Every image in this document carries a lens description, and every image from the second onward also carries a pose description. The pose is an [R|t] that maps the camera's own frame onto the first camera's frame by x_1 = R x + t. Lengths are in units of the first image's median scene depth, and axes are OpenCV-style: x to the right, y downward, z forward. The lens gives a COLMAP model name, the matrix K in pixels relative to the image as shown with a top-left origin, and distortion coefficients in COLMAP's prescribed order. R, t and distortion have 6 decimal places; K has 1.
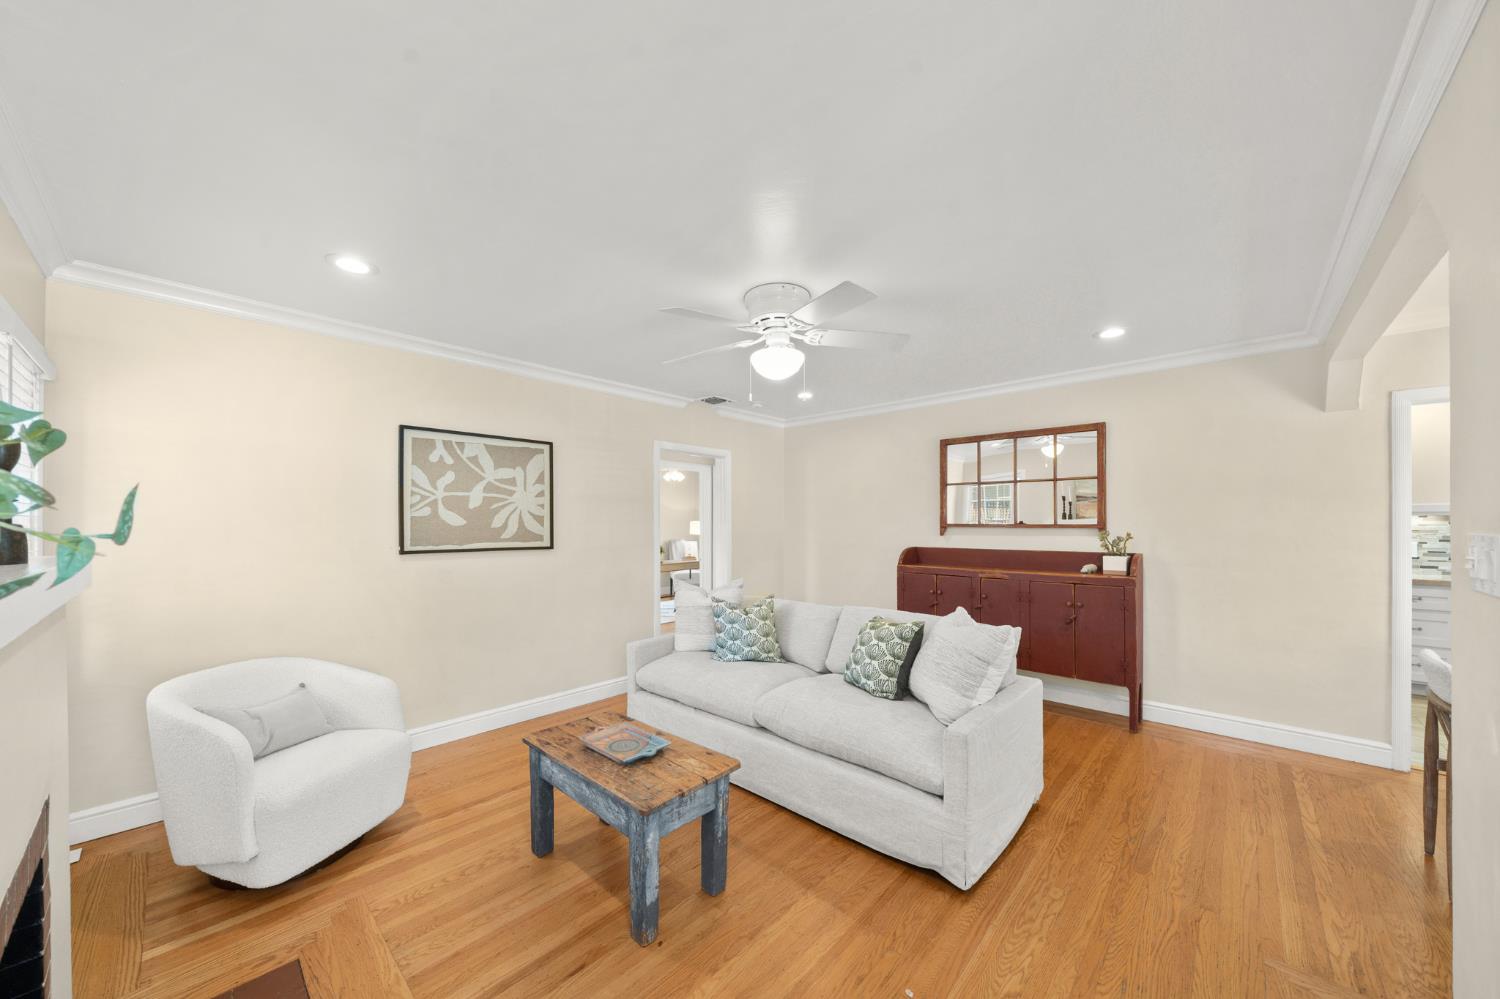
lens RADIAL K [[528.9, 0, 750.3], [0, 528.9, 524.9], [0, 0, 1]] dist [-0.000955, -0.000038]
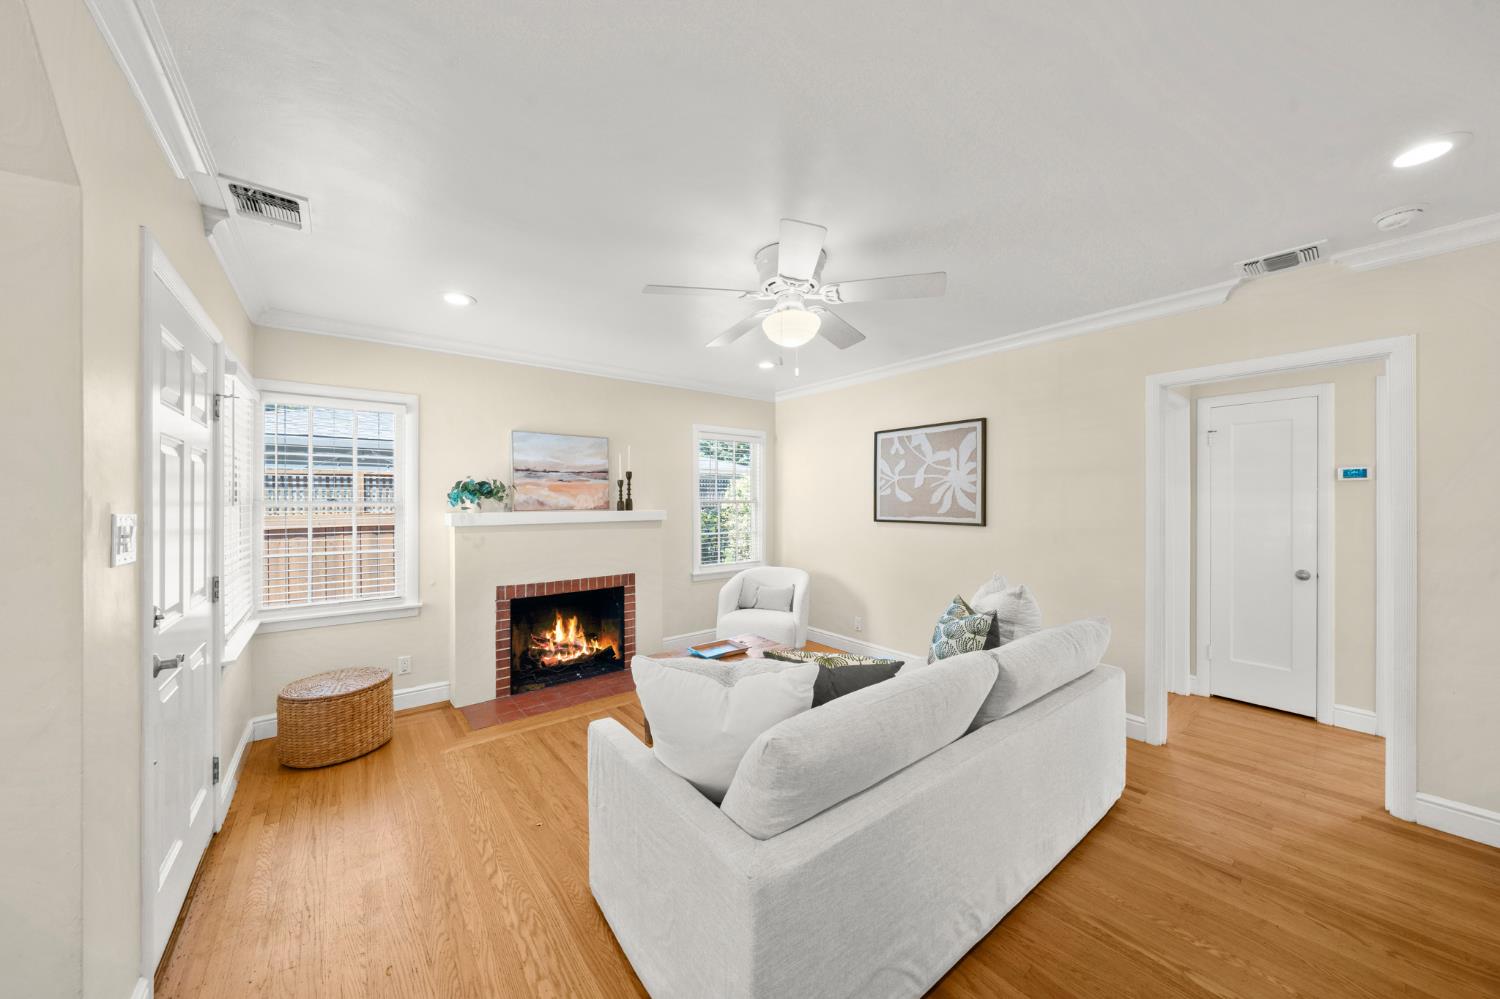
lens RADIAL K [[517.5, 0, 748.5], [0, 517.5, 508.1], [0, 0, 1]] dist [-0.001298, 0.000011]
pose [[-0.161687, 0.020278, -0.986634, 0.724159], [-0.001631, 0.999782, 0.020816, -0.008763], [0.986841, 0.004975, -0.161618, 0.812359]]
